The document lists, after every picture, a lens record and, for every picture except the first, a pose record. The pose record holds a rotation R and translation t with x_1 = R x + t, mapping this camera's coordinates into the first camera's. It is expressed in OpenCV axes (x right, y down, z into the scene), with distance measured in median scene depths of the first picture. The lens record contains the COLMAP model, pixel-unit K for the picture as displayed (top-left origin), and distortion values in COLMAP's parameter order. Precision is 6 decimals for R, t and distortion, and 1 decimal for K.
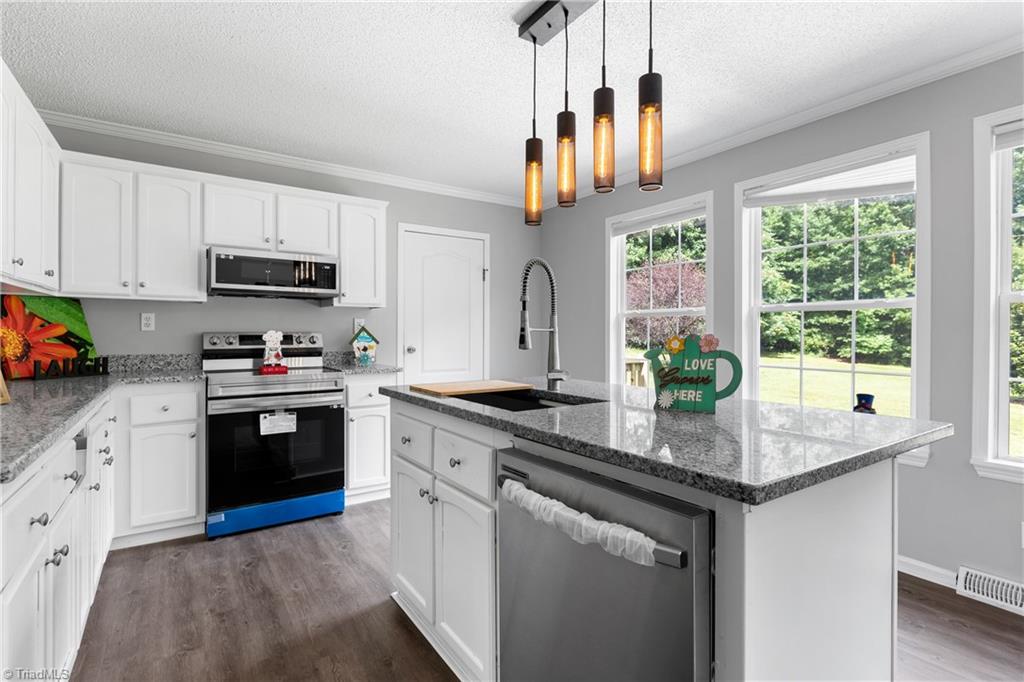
lens RADIAL K [[484.5, 0, 514.7], [0, 484.5, 333.3], [0, 0, 1]] dist [0.001019, 0.000893]
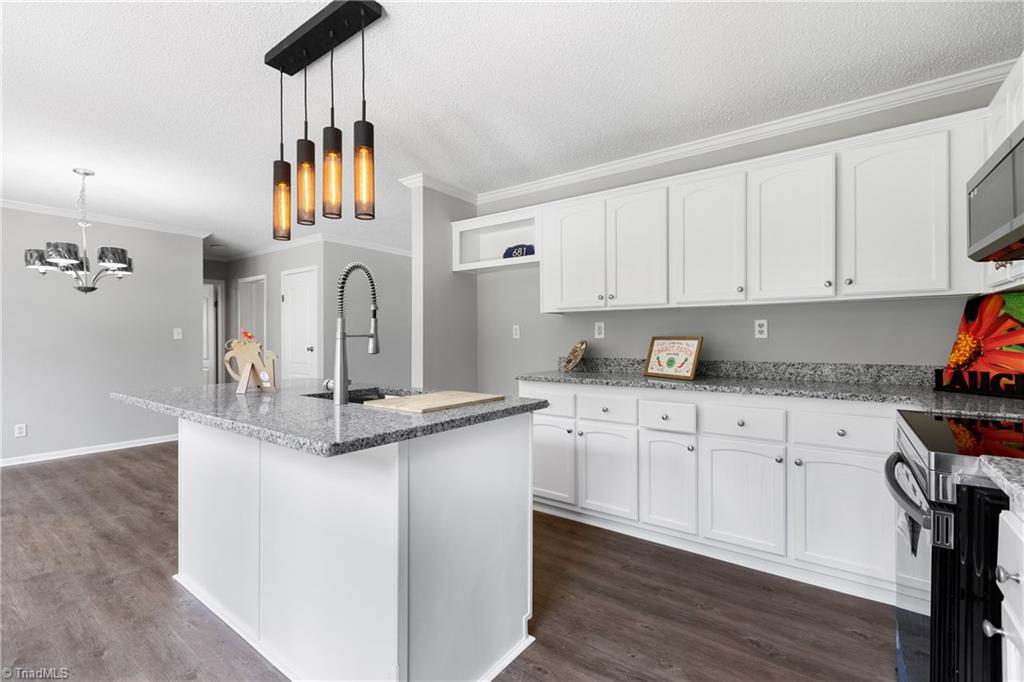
lens RADIAL K [[455.3, 0, 515.3], [0, 455.3, 339.3], [0, 0, 1]] dist [0.002328, -0.000198]
pose [[-0.938133, 0.008833, -0.346161, 0.049468], [0.003297, 0.999857, 0.016580, -0.015431], [0.346258, 0.014413, -0.938029, 1.441213]]
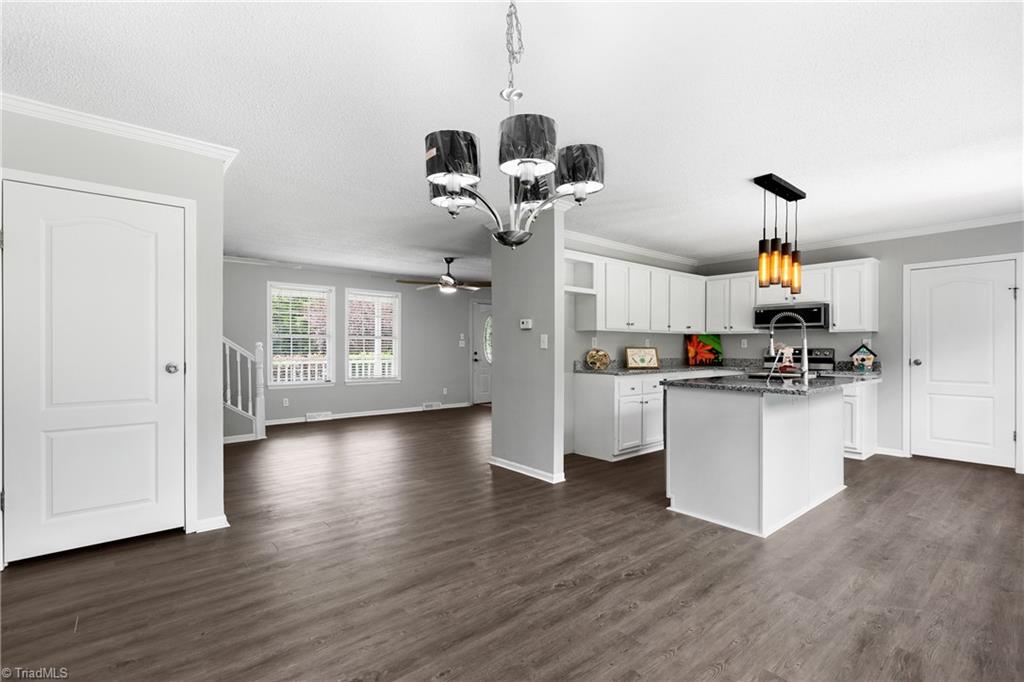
lens RADIAL K [[455.3, 0, 508.9], [0, 455.3, 346.2], [0, 0, 1]] dist [0.002328, -0.000198]
pose [[0.108577, -0.005793, -0.994071, 1.357805], [-0.008319, 0.999943, -0.006736, 0.013189], [0.994053, 0.009001, 0.108523, -0.301635]]
